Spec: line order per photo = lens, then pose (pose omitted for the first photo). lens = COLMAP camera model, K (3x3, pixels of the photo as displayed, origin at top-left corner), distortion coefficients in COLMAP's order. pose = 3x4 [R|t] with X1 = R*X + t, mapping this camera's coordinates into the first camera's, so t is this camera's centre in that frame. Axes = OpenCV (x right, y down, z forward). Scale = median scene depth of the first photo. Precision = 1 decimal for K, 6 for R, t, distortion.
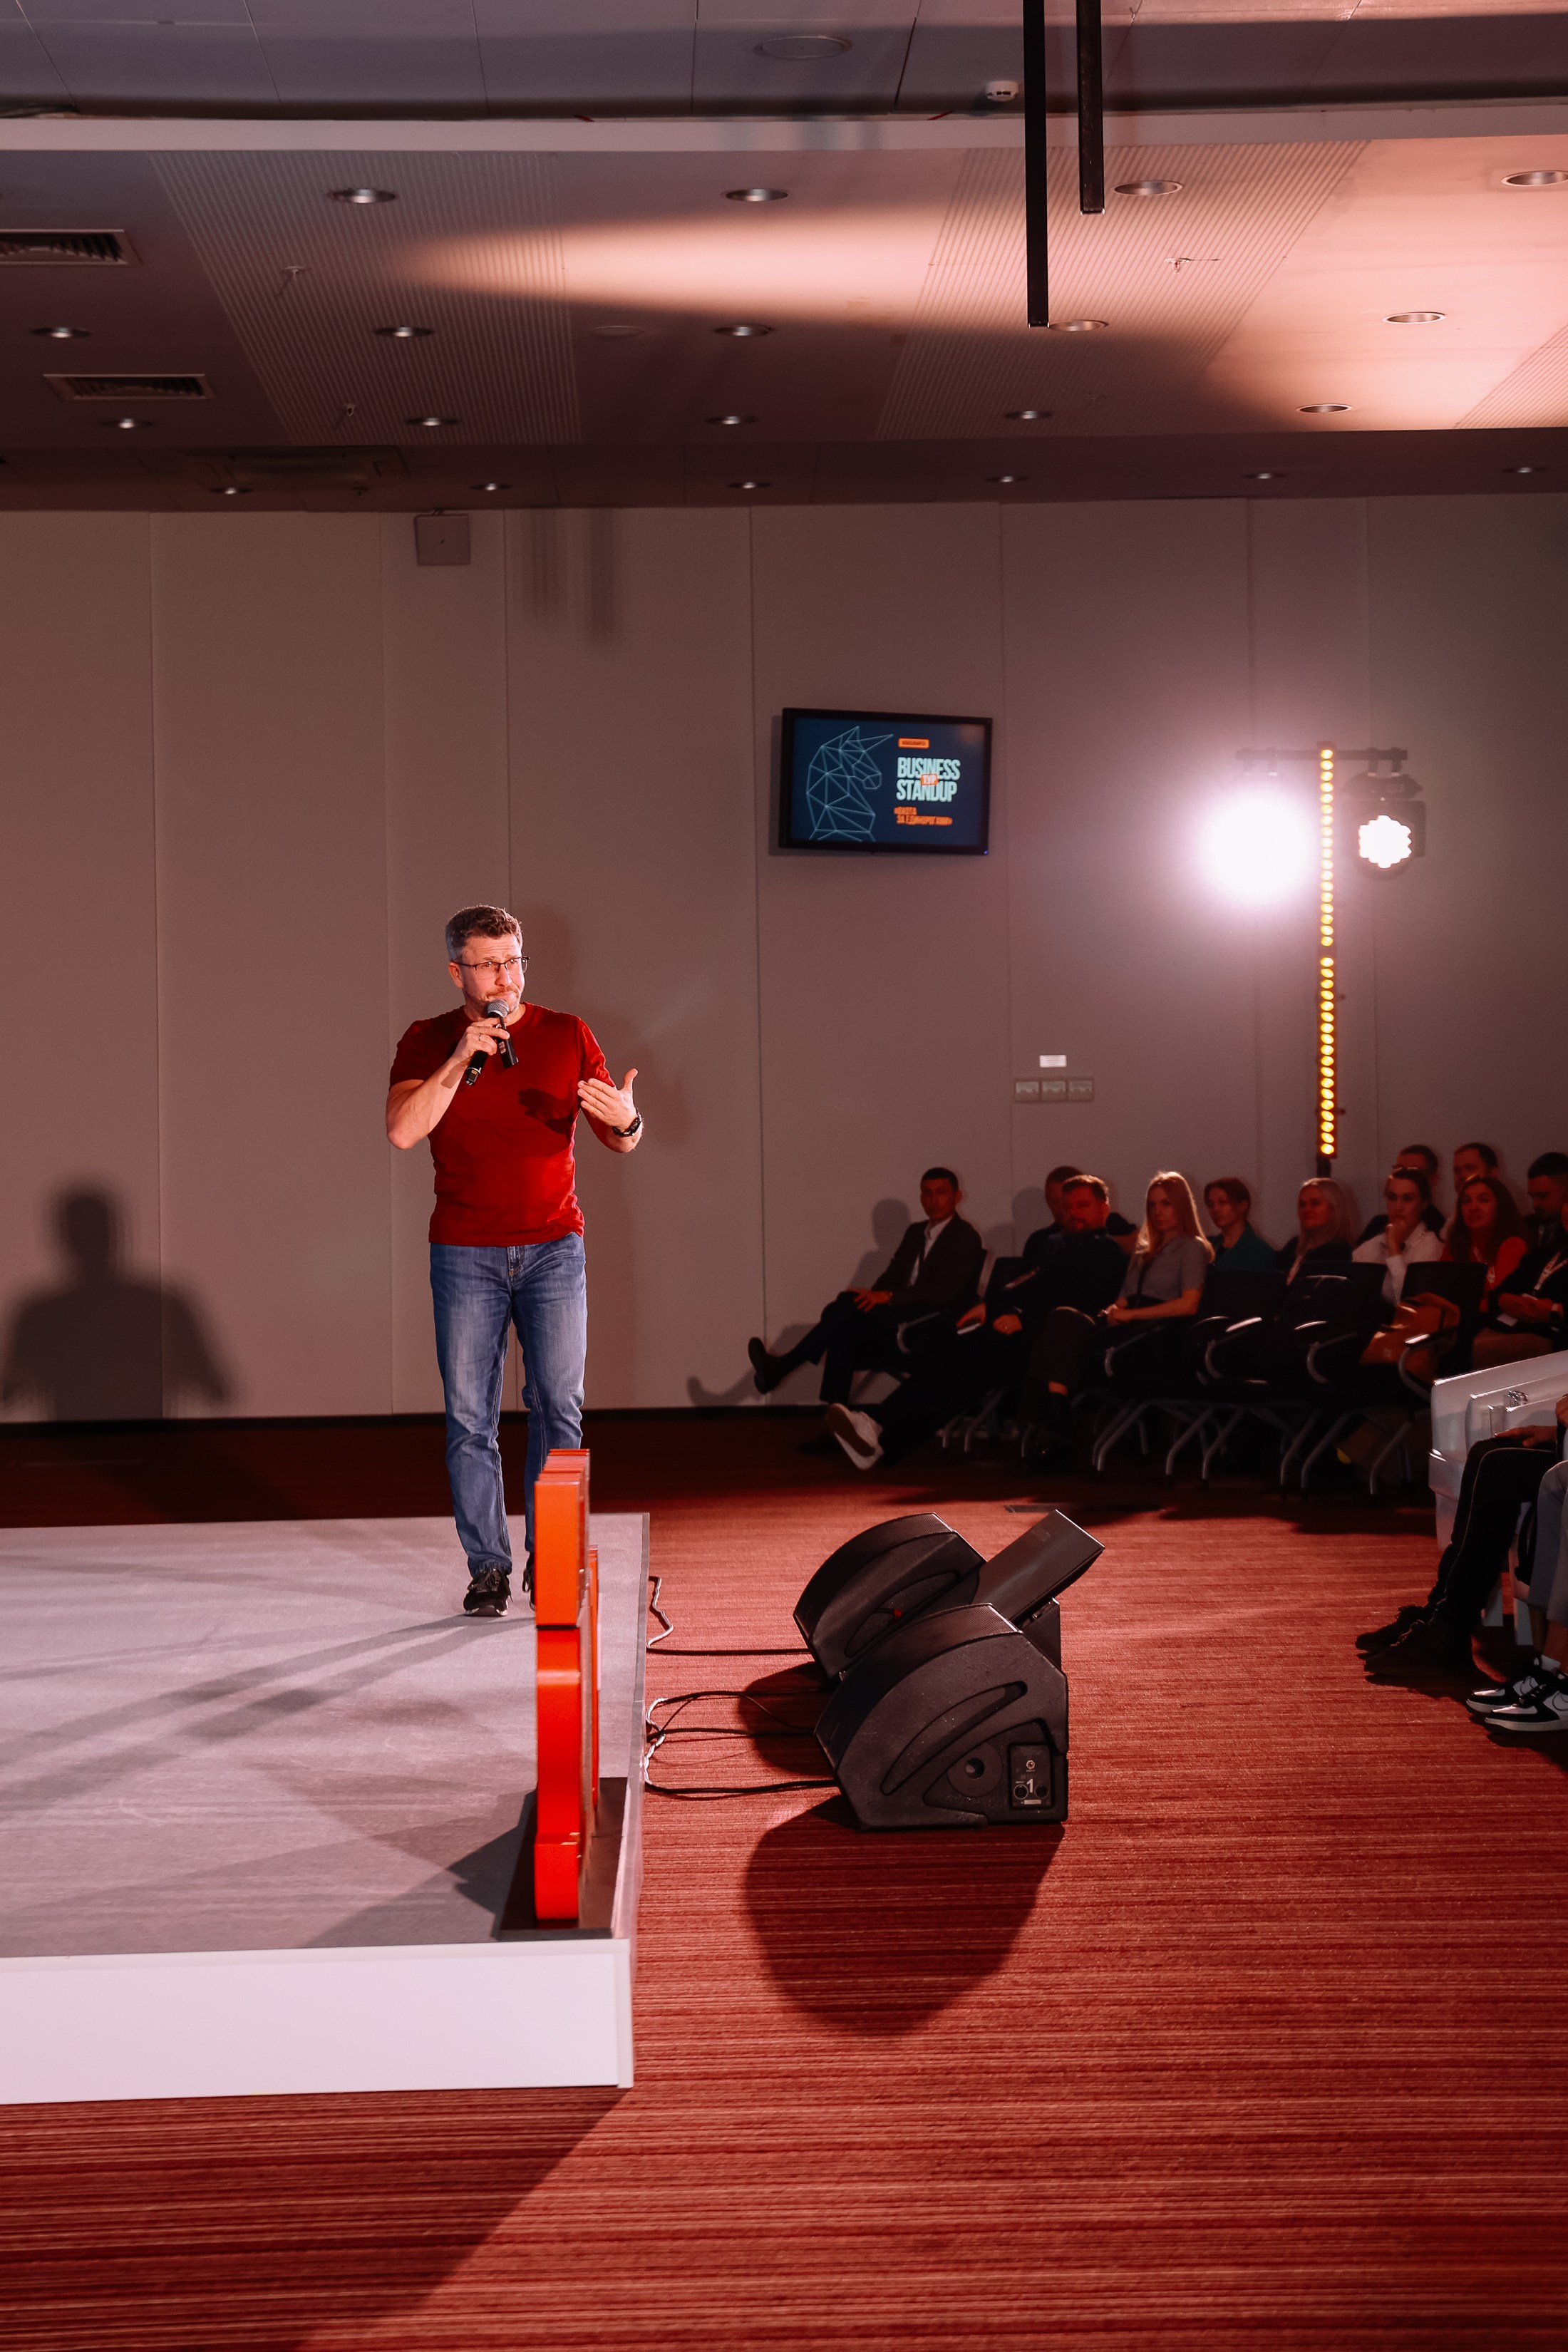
lens RADIAL K [[4797.3, 0, 787.5], [0, 4797.3, 1056.2], [0, 0, 1]] dist [0.218794, 0.396329]
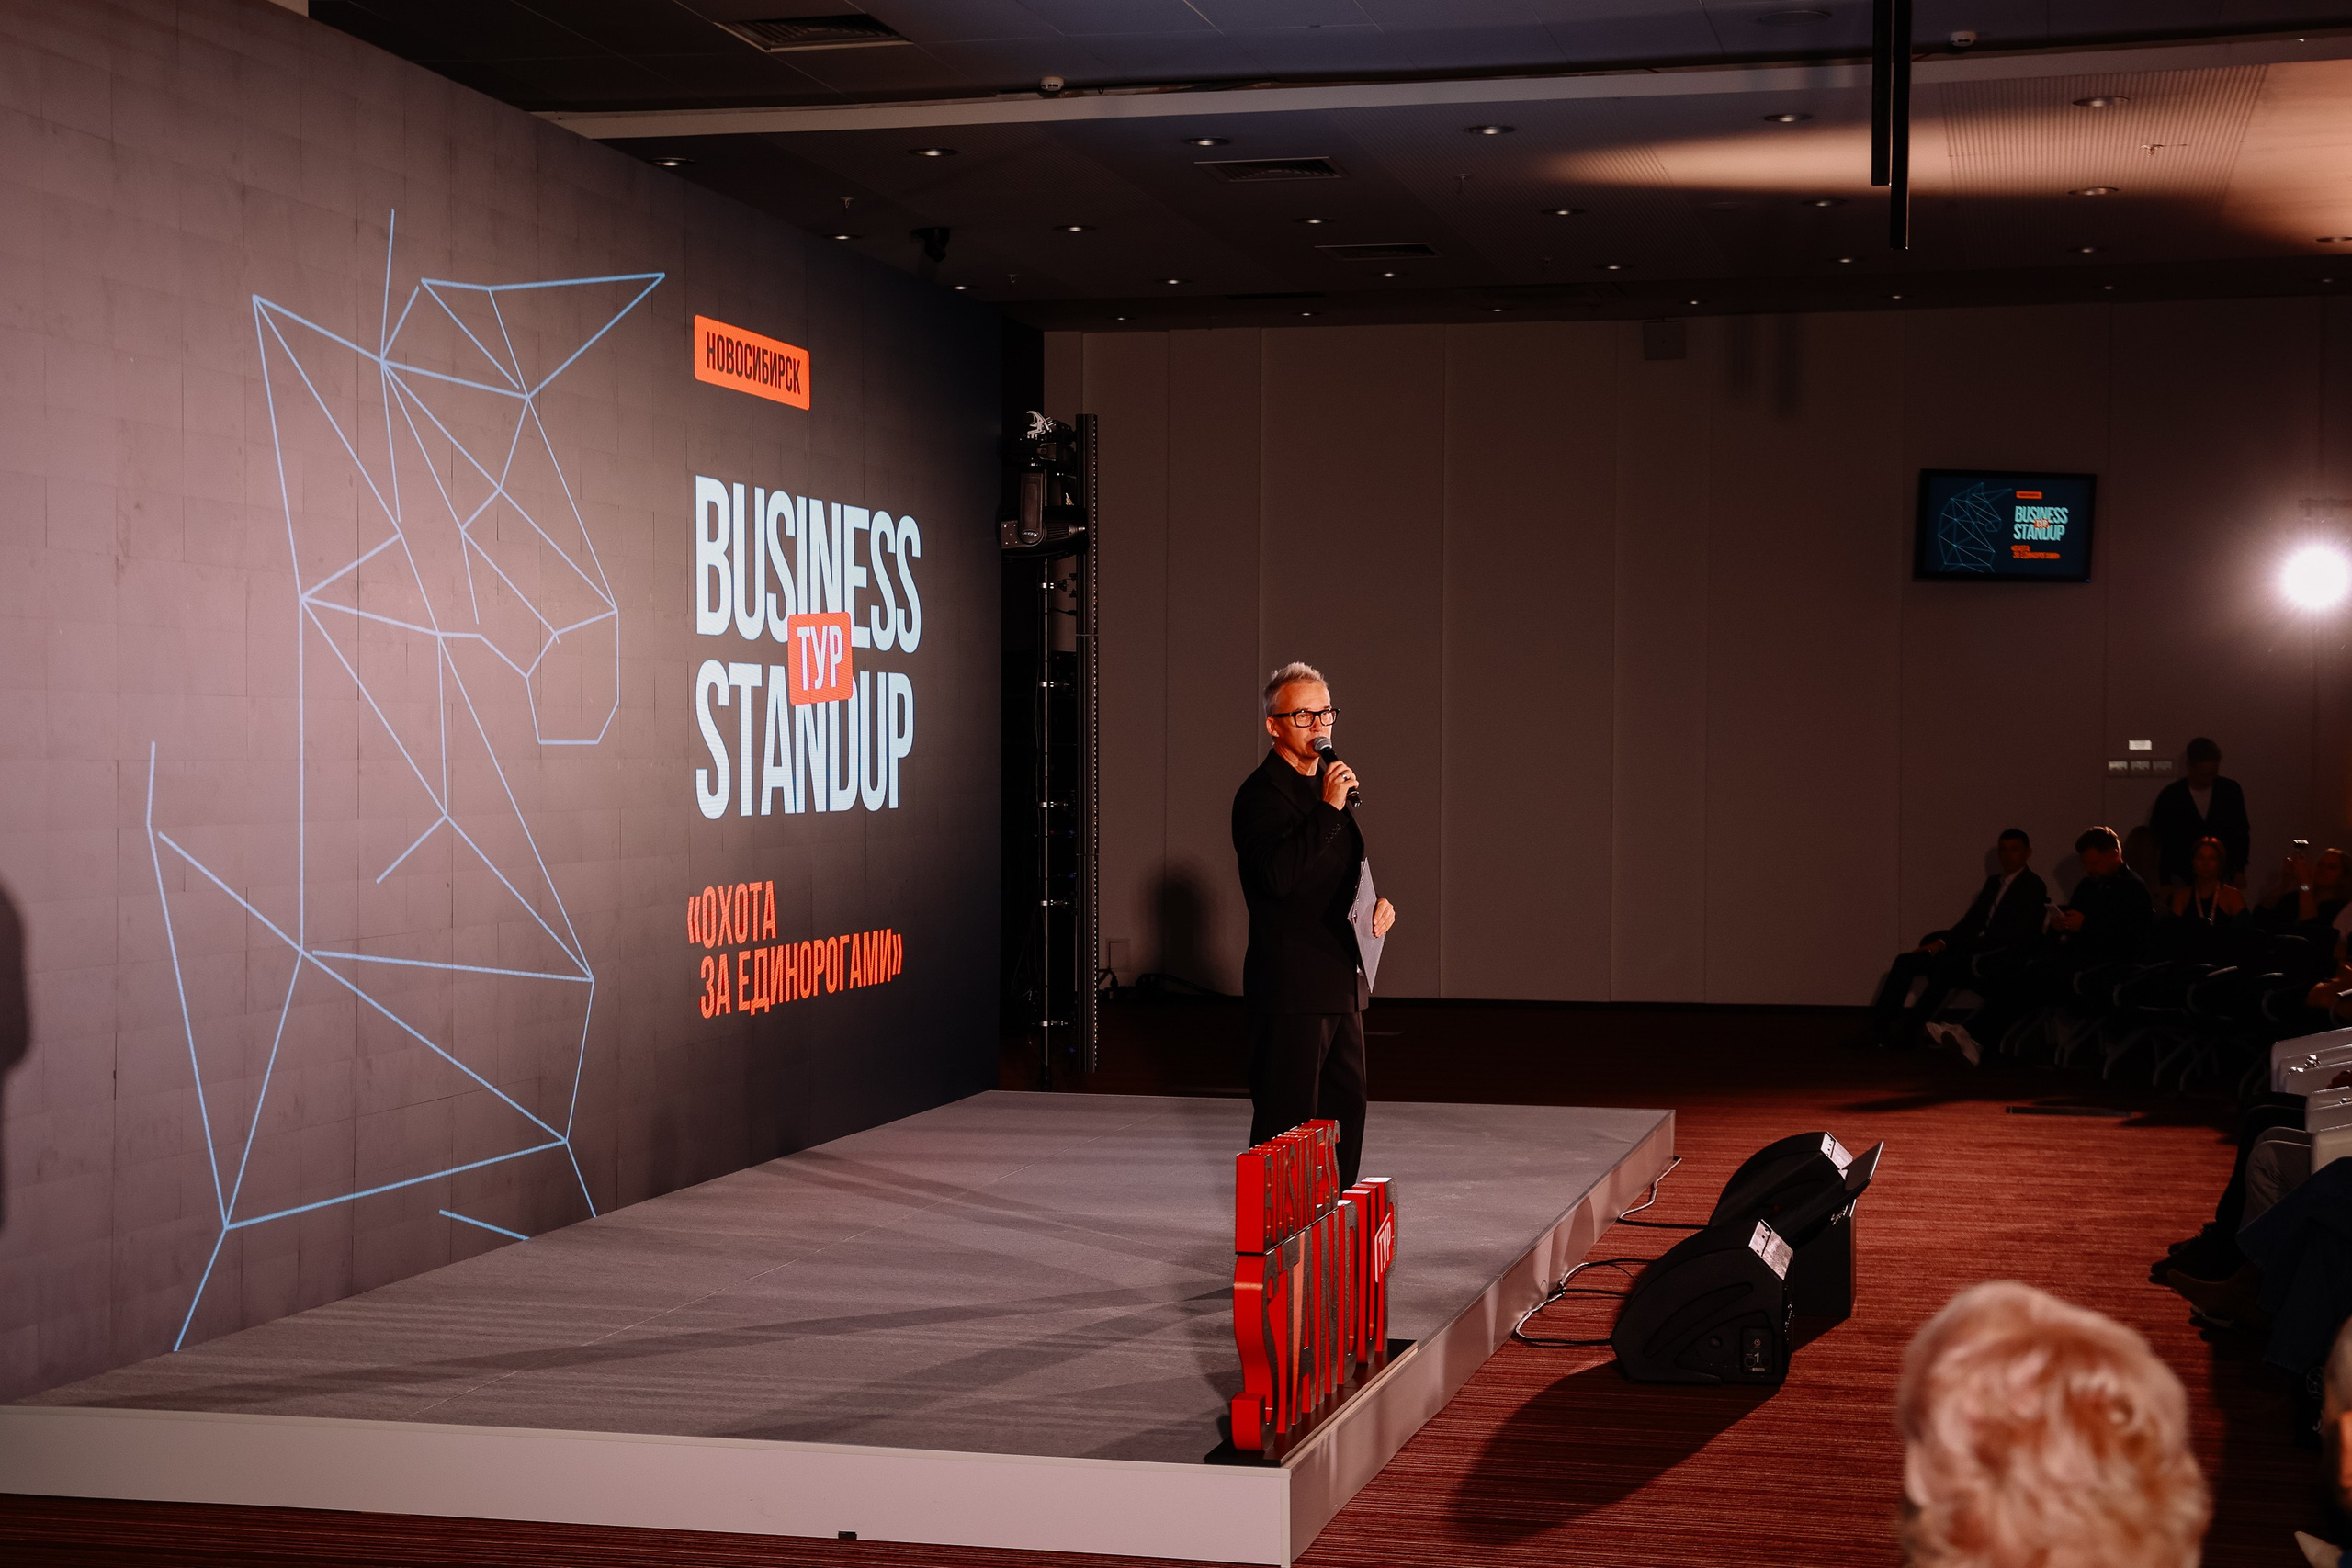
lens RADIAL K [[3806.2, 0, 1176.0], [0, 3806.2, 784.0], [0, 0, 1]] dist [0.069517, 0.118321]
pose [[0.958216, 0.024388, -0.285003, 0.101696], [-0.012987, 0.999041, 0.041824, -0.028287], [0.285750, -0.036375, 0.957614, -0.041448]]
